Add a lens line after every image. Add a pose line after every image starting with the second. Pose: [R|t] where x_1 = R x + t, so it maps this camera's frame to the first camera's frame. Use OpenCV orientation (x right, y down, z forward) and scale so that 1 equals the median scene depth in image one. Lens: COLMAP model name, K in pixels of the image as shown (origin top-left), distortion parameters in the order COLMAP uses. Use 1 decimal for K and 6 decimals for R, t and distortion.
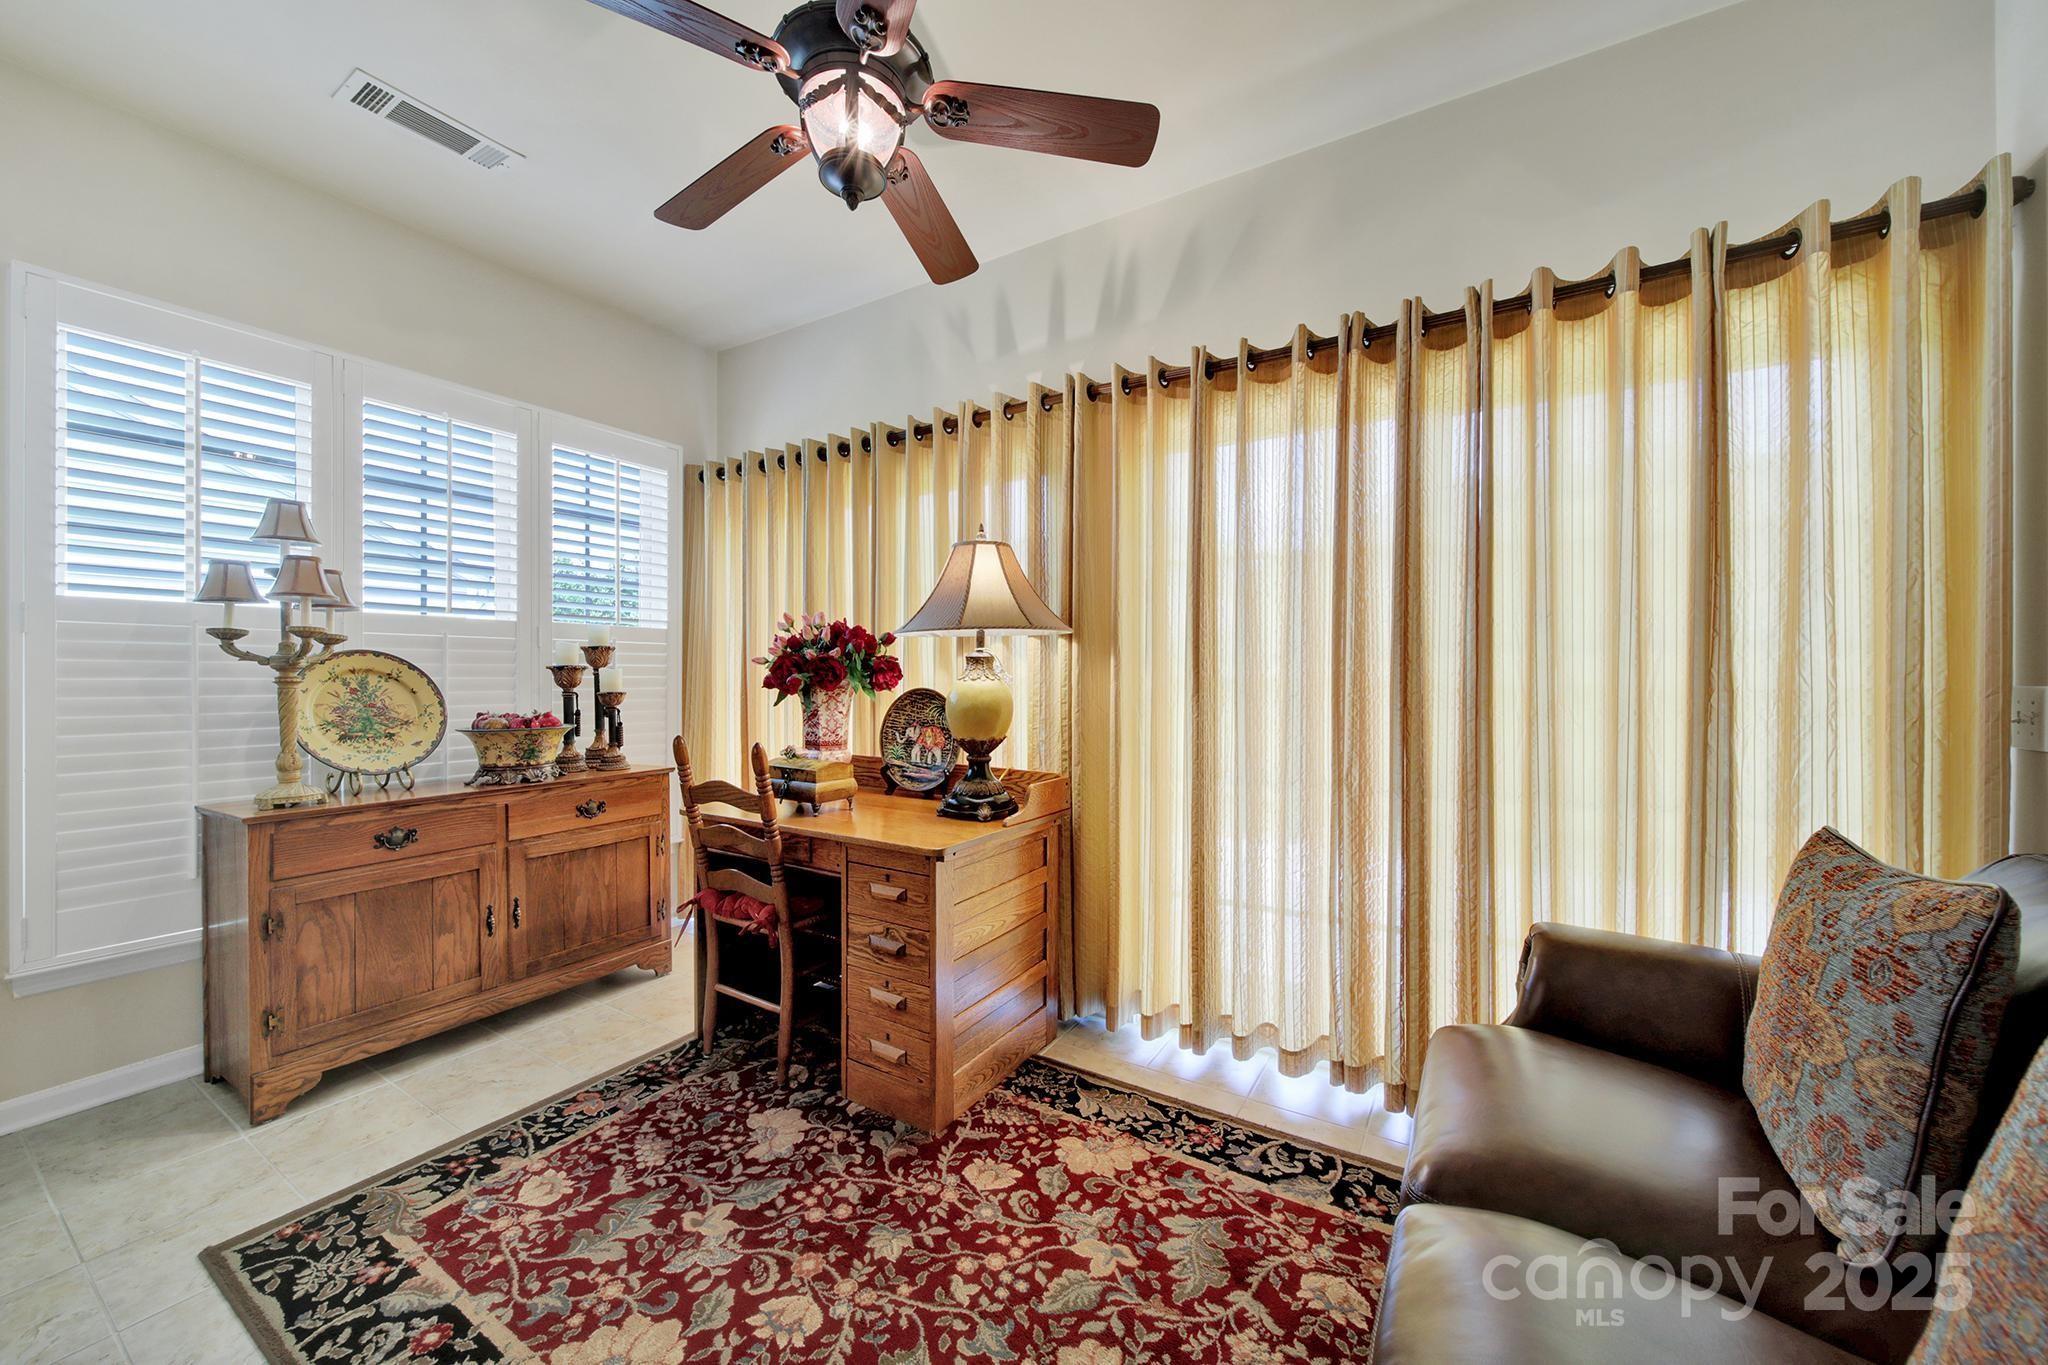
lens RADIAL K [[737.5, 0, 1018.5], [0, 737.5, 665.0], [0, 0, 1]] dist [-0.000331, 0.000038]
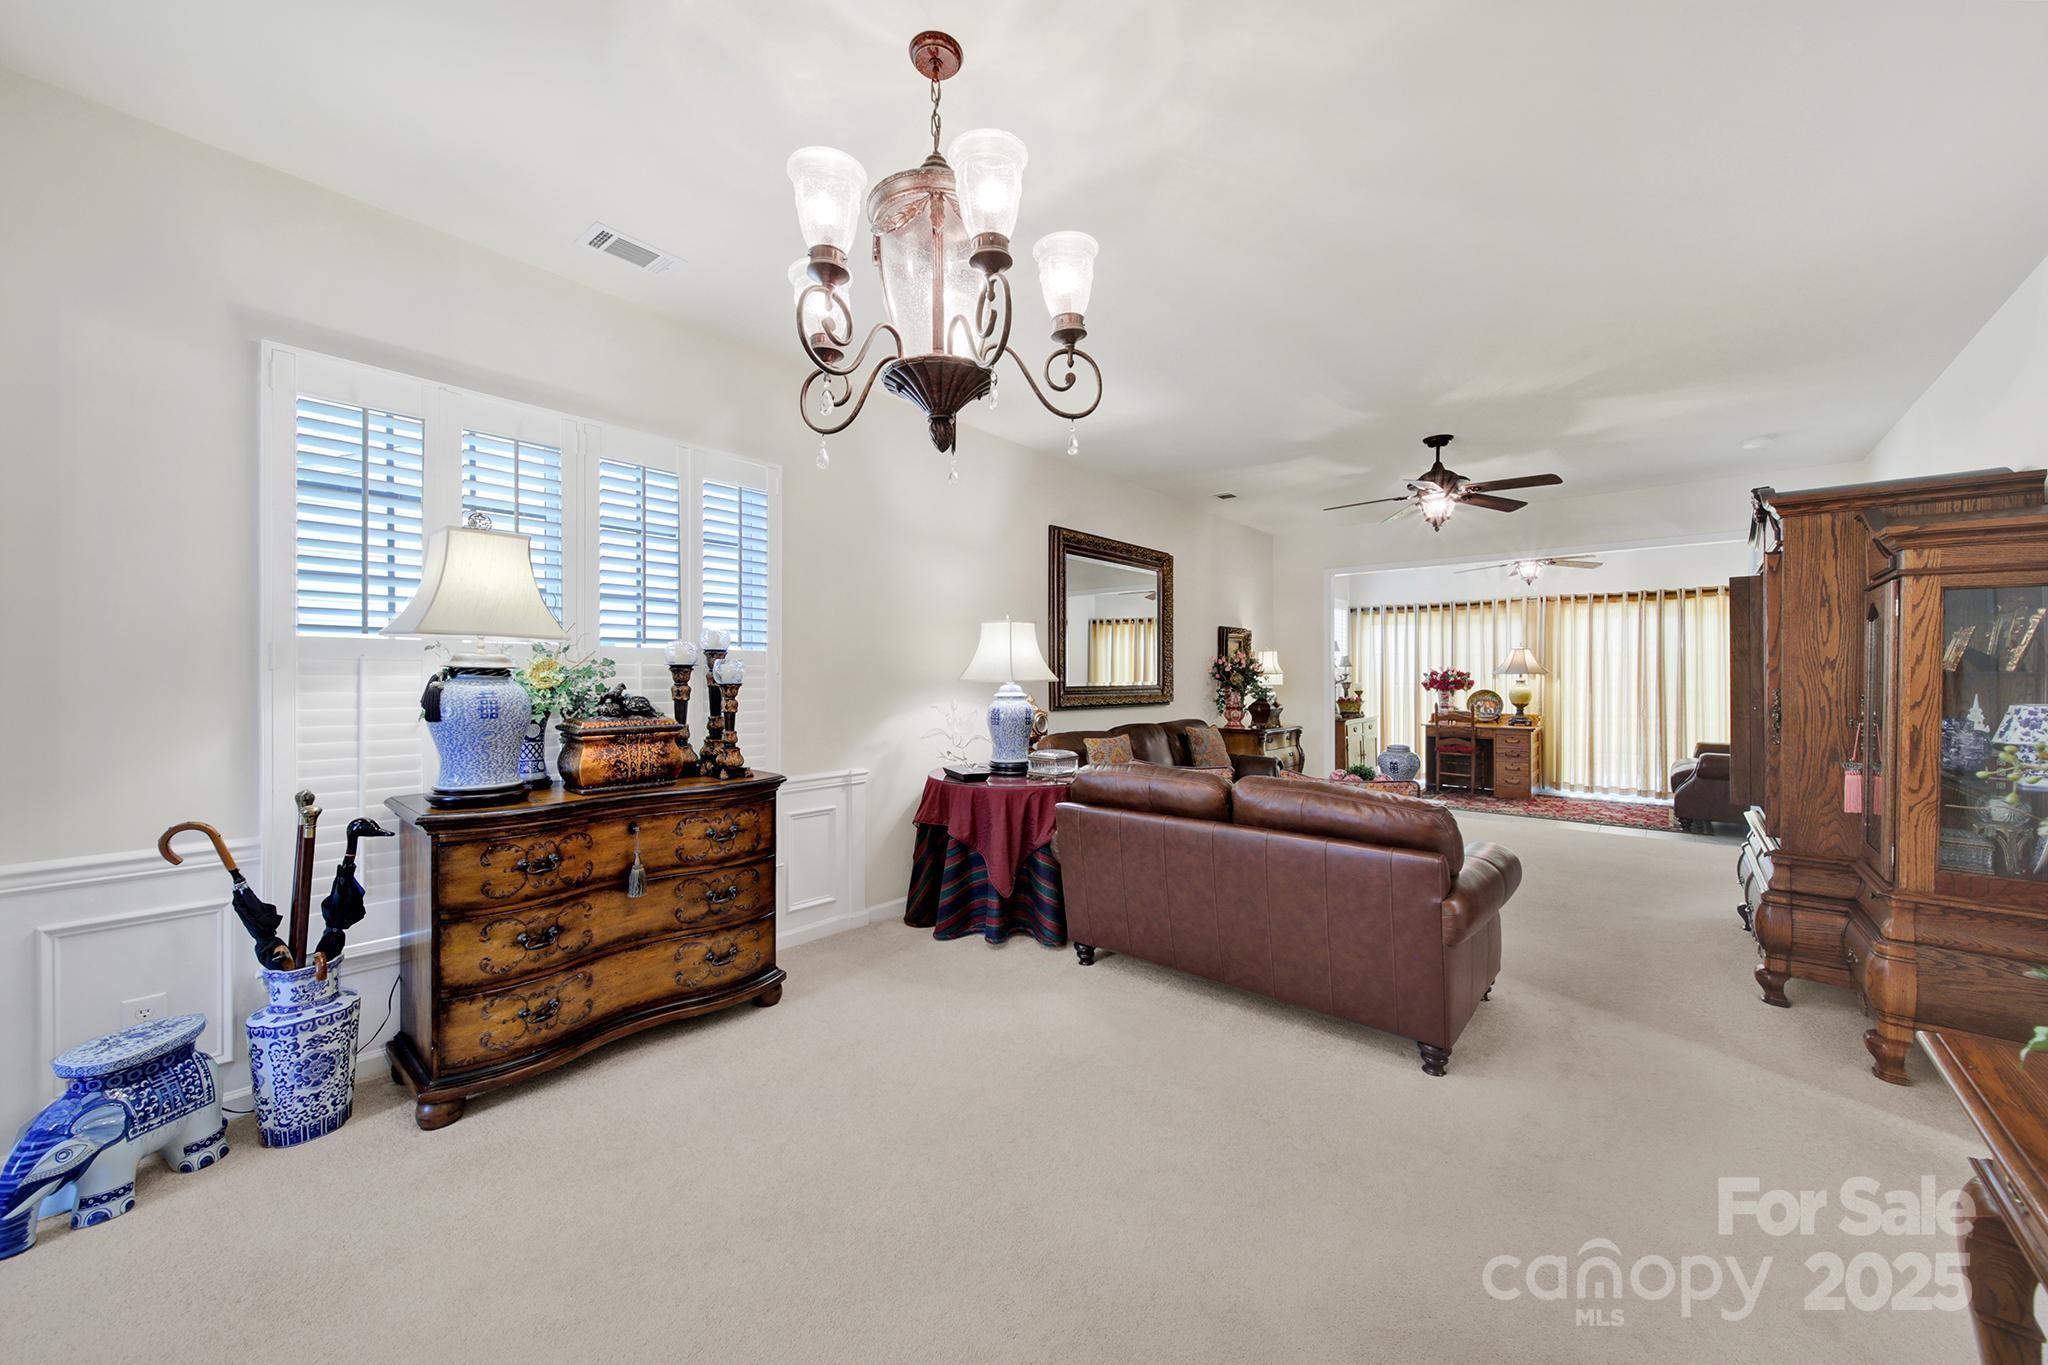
lens RADIAL K [[743.9, 0, 1027.0], [0, 743.9, 672.2], [0, 0, 1]] dist [0.001089, -0.004133]
pose [[0.988316, -0.003520, -0.152380, -1.853415], [0.002217, 0.999960, -0.008717, -0.022839], [0.152405, 0.008277, 0.988283, -2.871836]]
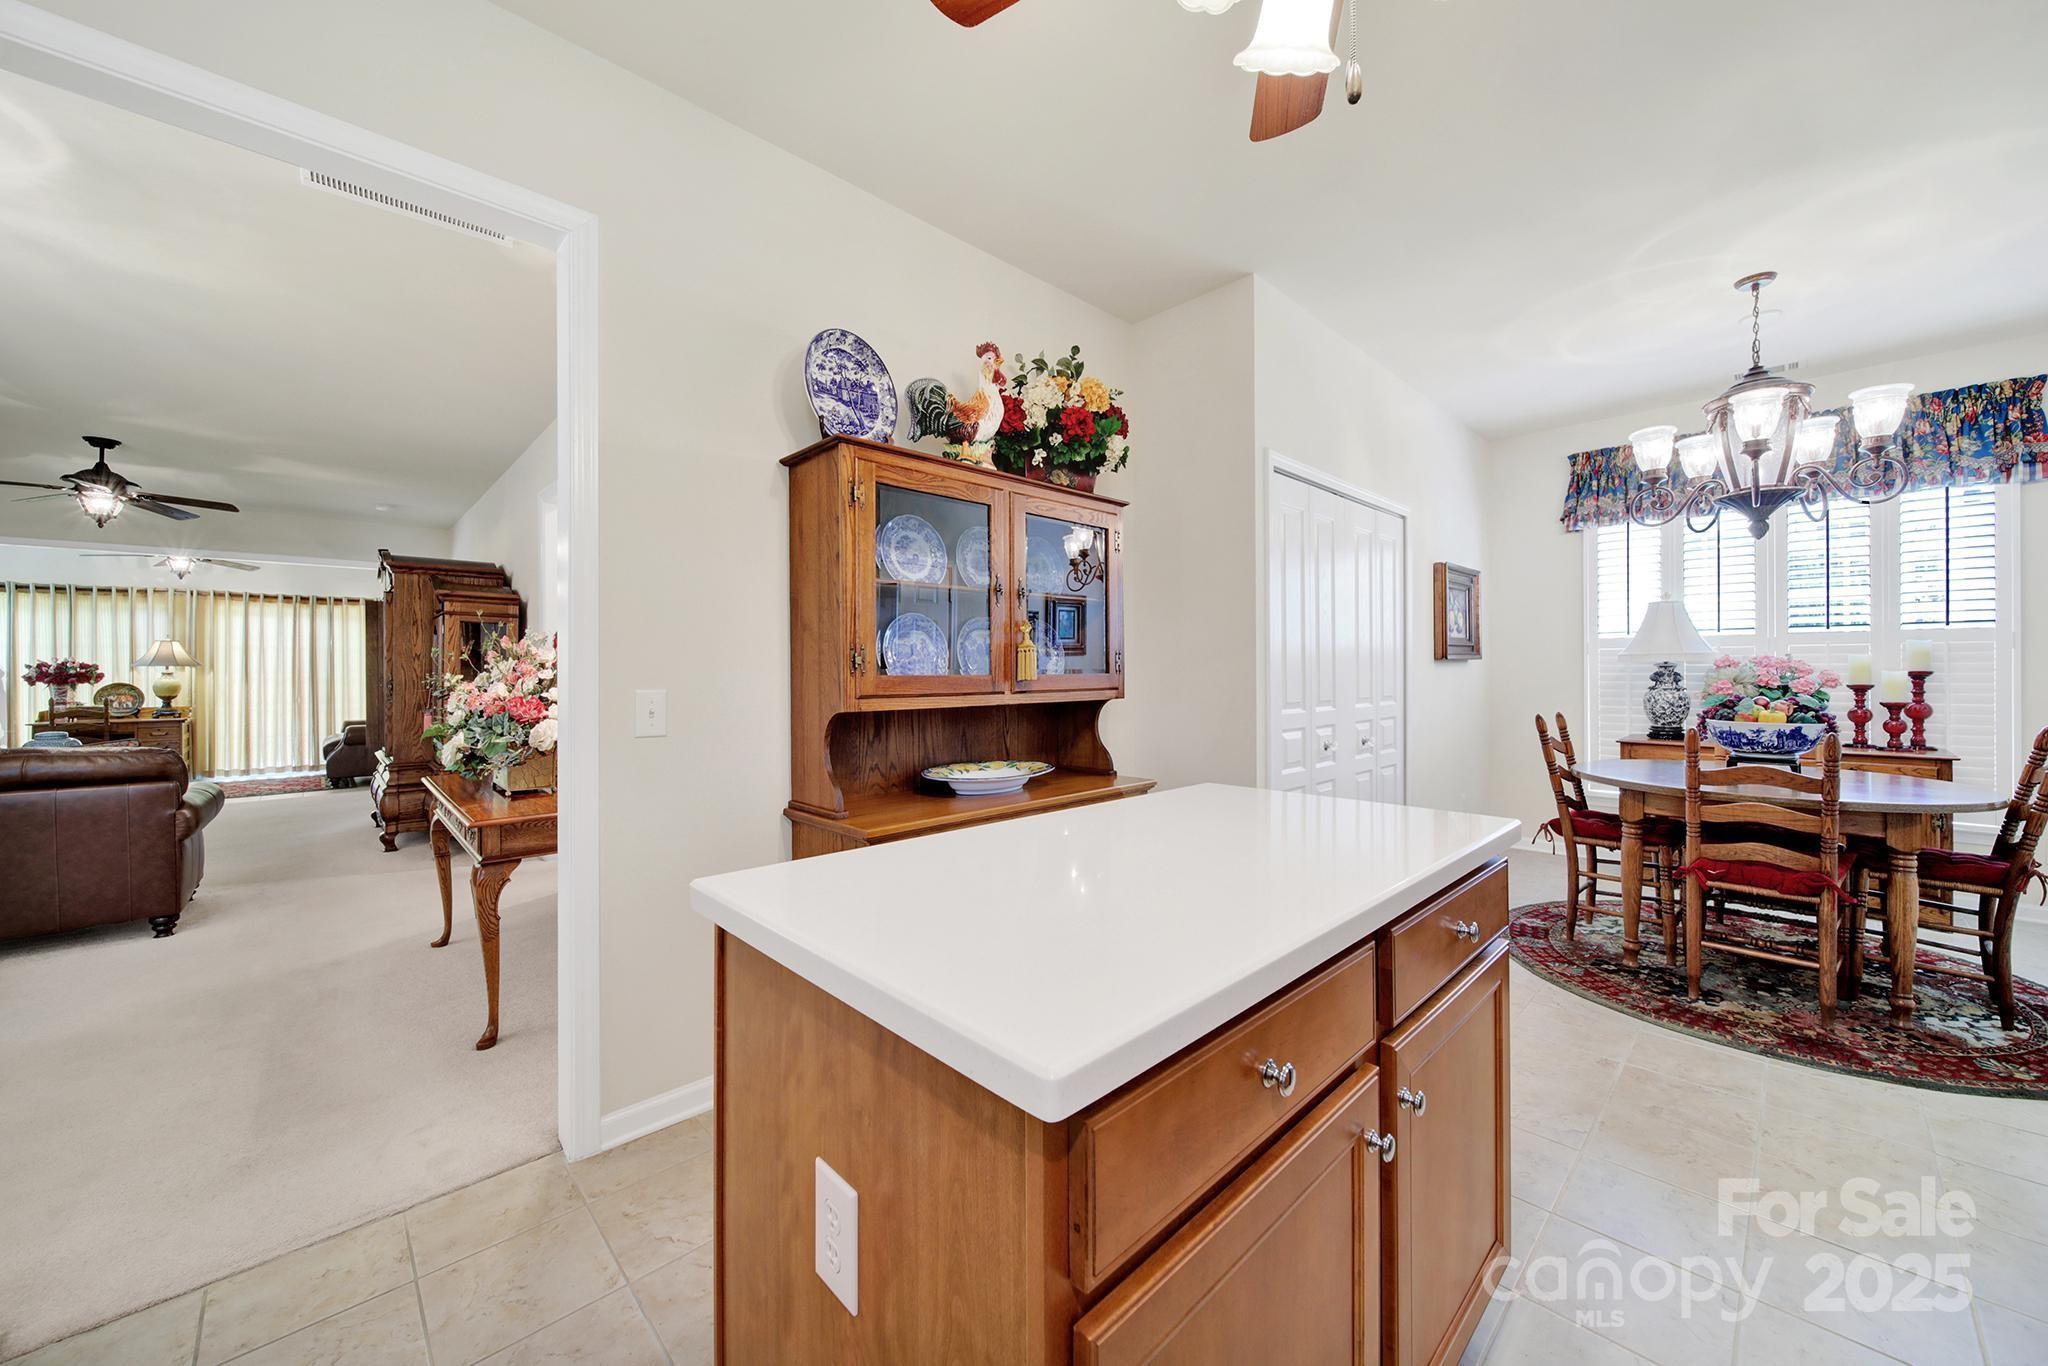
lens RADIAL K [[756.5, 0, 1014.6], [0, 756.5, 670.8], [0, 0, 1]] dist [-0.003968, -0.000377]
pose [[0.258419, -0.004767, 0.966021, -2.480327], [0.008780, 0.999958, 0.002586, 0.008648], [-0.965993, 0.007814, 0.258450, -3.816601]]
